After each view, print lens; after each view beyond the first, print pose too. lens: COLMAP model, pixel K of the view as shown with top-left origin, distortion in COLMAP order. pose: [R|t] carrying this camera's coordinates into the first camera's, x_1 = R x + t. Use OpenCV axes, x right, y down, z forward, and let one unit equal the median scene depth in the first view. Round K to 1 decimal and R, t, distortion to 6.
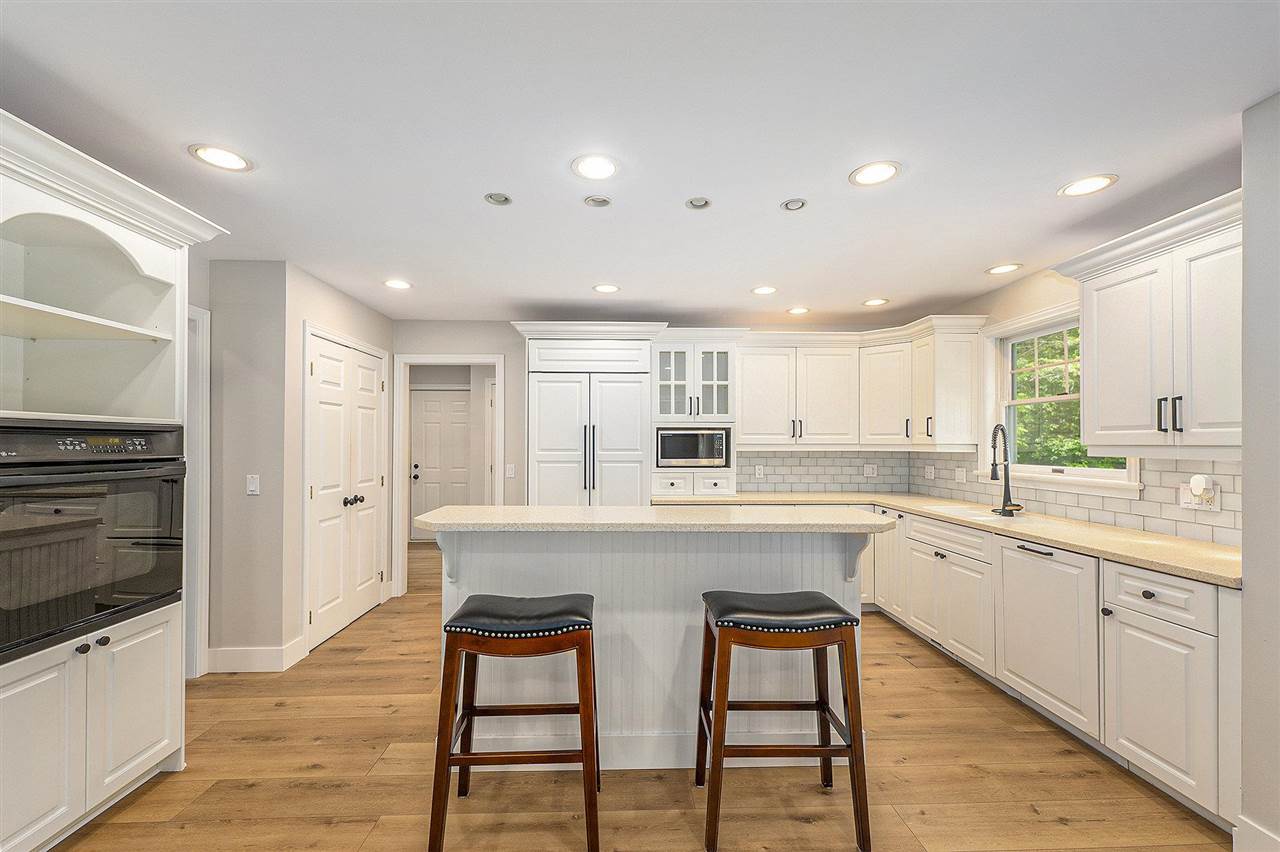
lens RADIAL K [[537.0, 0, 636.9], [0, 537.0, 434.9], [0, 0, 1]] dist [-0.001059, -0.000090]
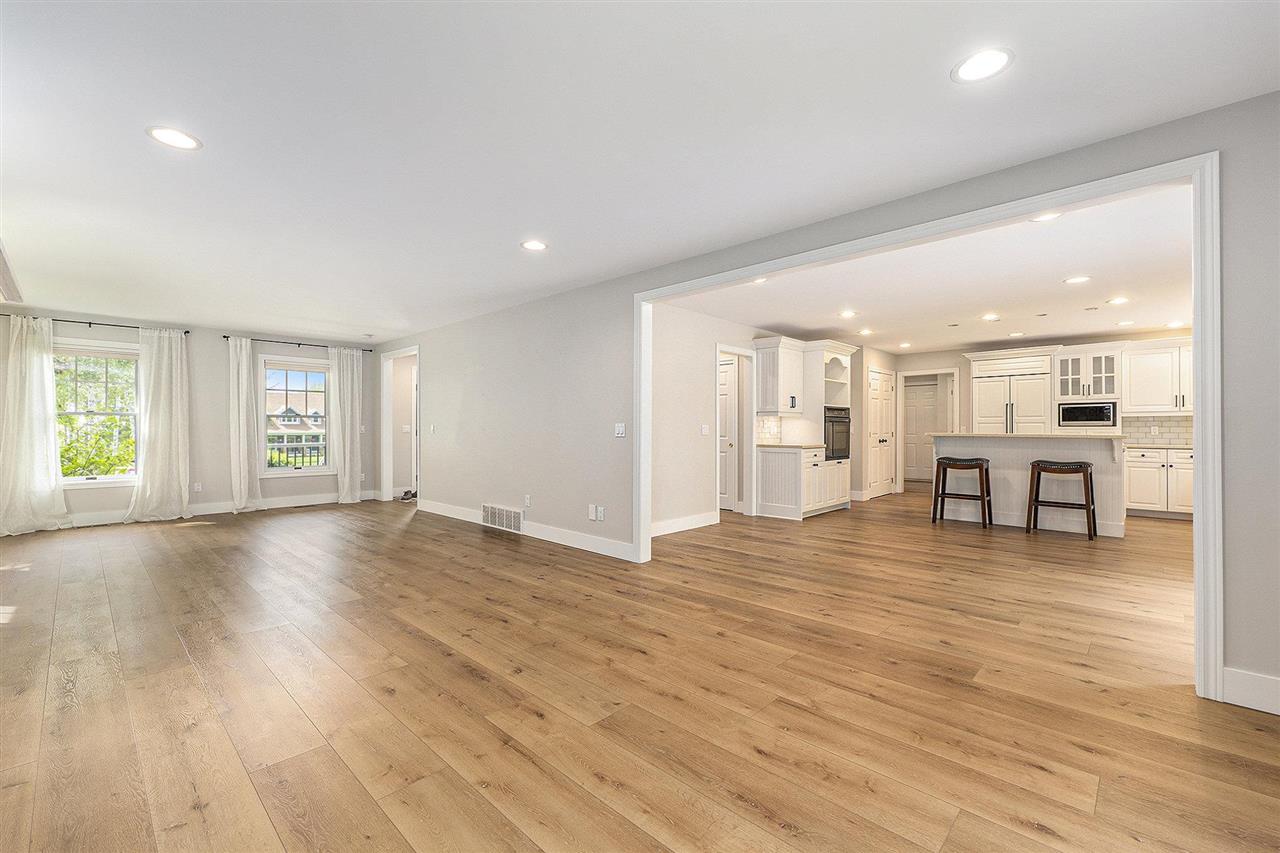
lens RADIAL K [[536.2, 0, 634.9], [0, 536.2, 427.5], [0, 0, 1]] dist [0.003957, 0.000375]
pose [[0.696130, -0.003928, -0.717905, 0.330750], [0.012619, 0.999897, 0.006766, 0.034557], [0.717805, -0.013769, 0.696108, -1.191926]]
